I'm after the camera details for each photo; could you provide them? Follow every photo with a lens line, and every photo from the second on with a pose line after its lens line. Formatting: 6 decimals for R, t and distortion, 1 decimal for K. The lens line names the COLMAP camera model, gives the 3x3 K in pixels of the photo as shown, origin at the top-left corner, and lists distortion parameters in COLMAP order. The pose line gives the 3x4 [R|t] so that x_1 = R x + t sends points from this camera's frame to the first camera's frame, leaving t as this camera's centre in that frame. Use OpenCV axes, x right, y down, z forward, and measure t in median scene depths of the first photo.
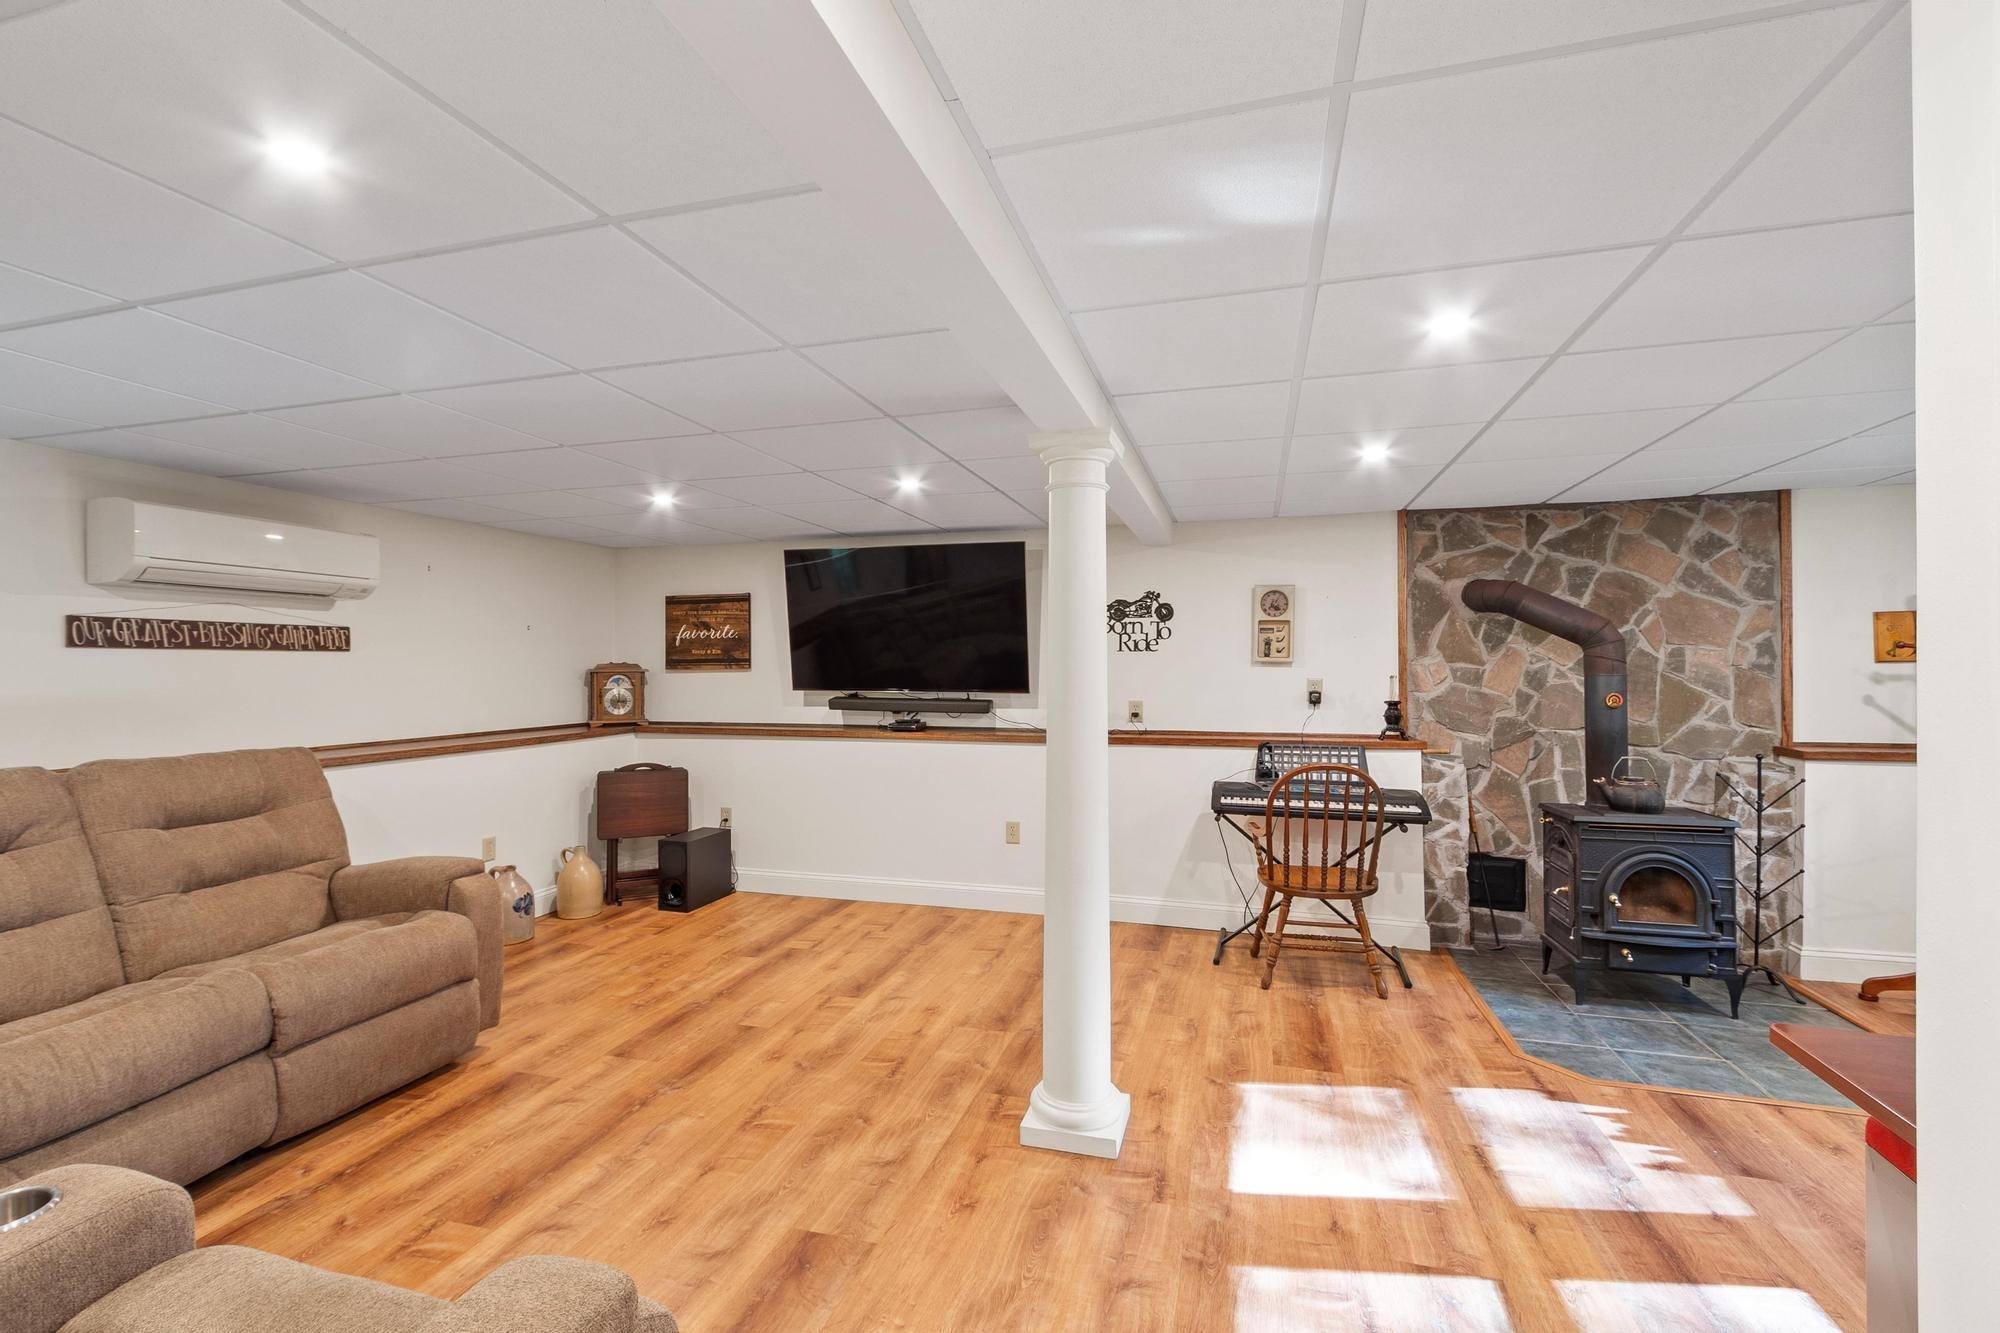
lens RADIAL K [[880.5, 0, 998.2], [0, 880.5, 668.7], [0, 0, 1]] dist [0.000218, -0.001297]
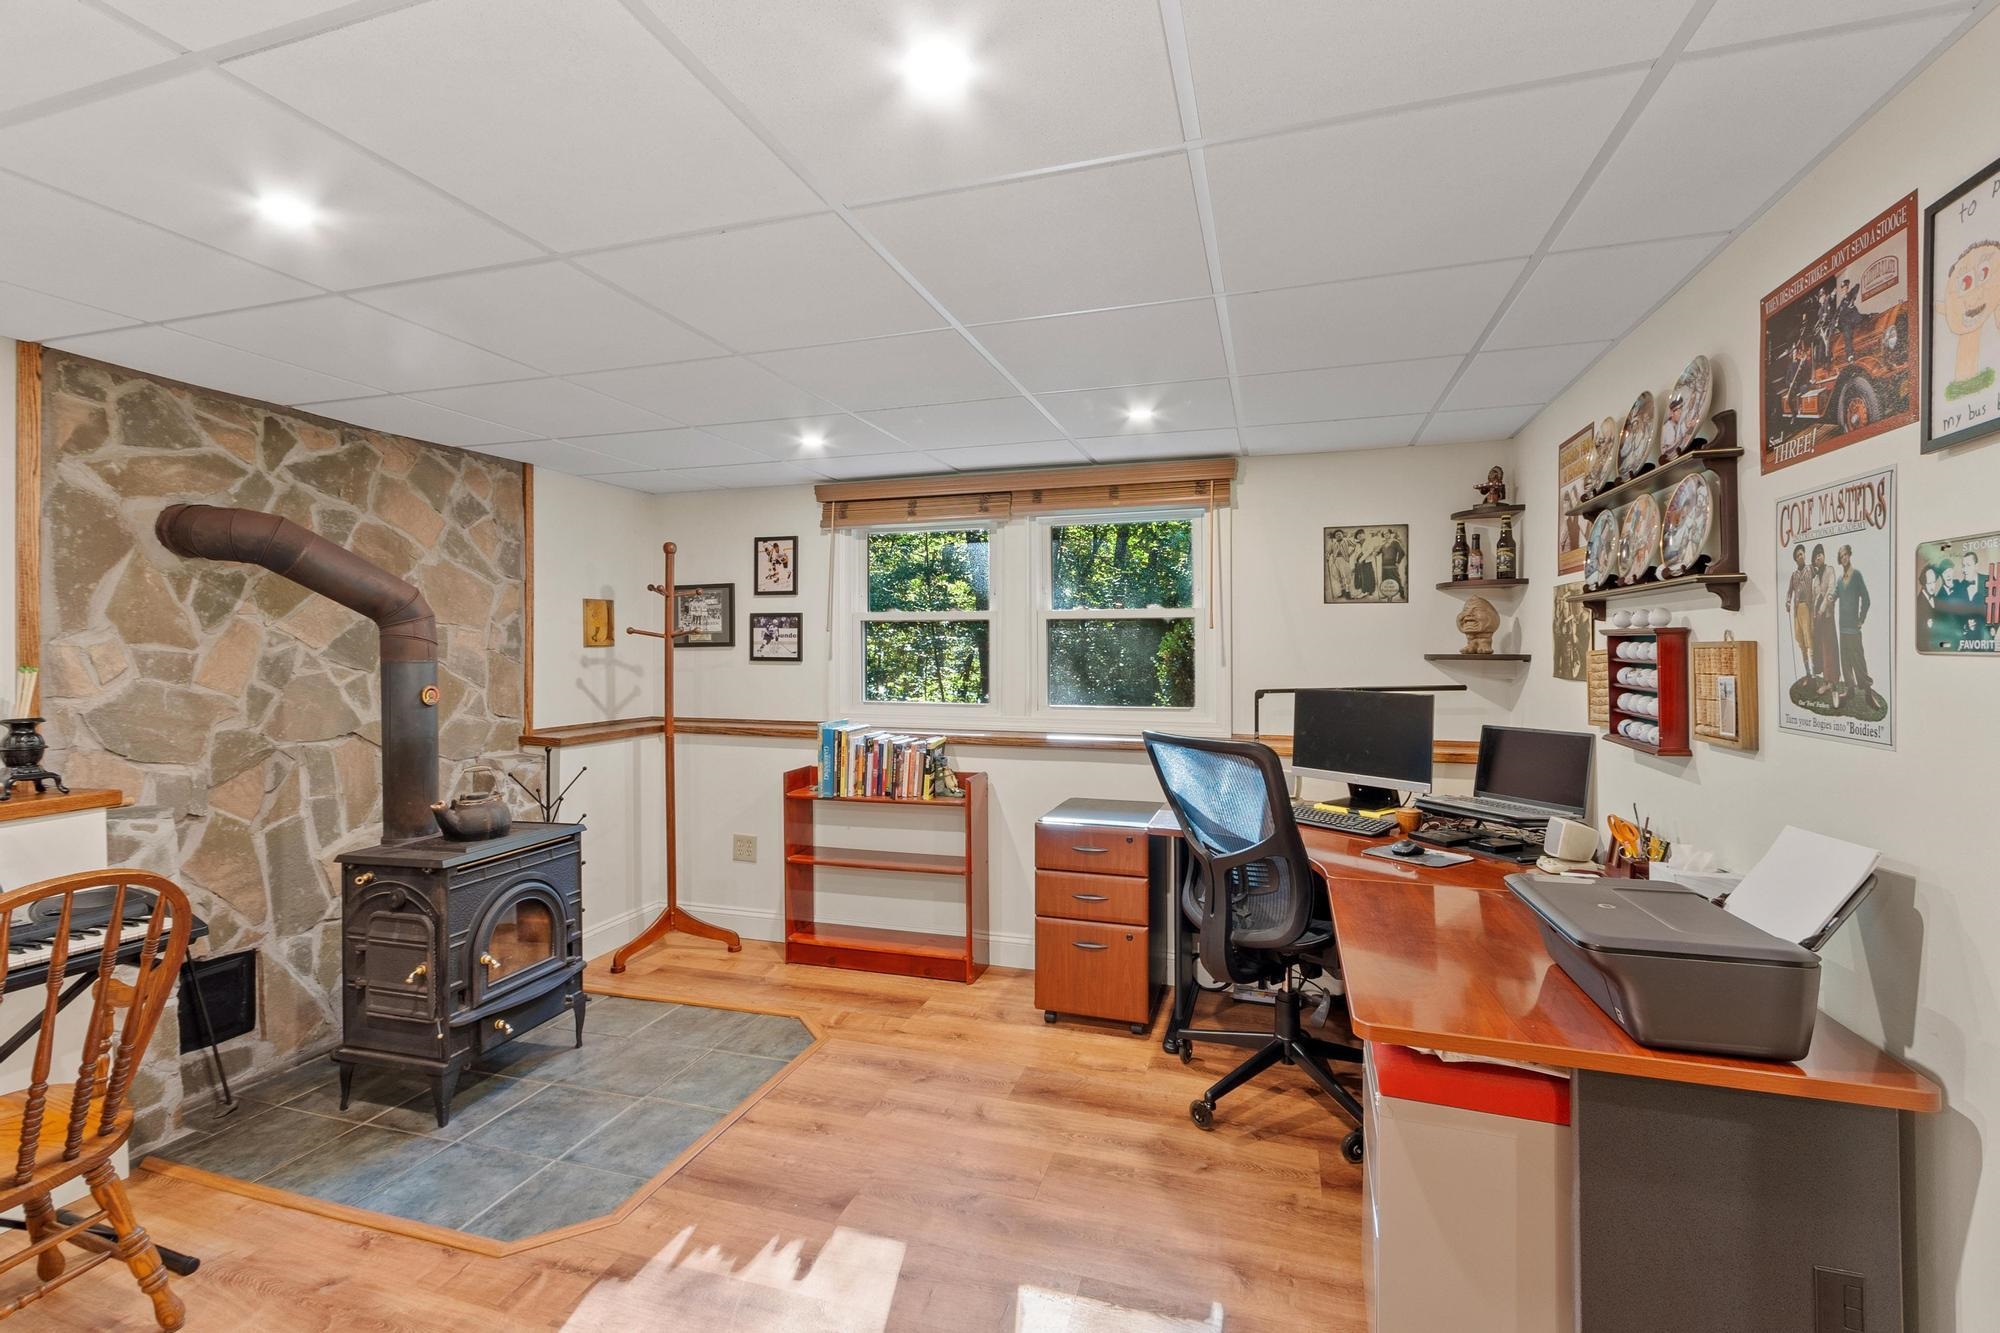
lens RADIAL K [[880.5, 0, 998.6], [0, 880.5, 646.0], [0, 0, 1]] dist [0.000218, -0.001297]
pose [[0.030256, 0.006304, 0.999522, -0.033517], [0.000101, 0.999980, -0.006310, -0.001320], [-0.999542, 0.000292, 0.030255, 0.445069]]
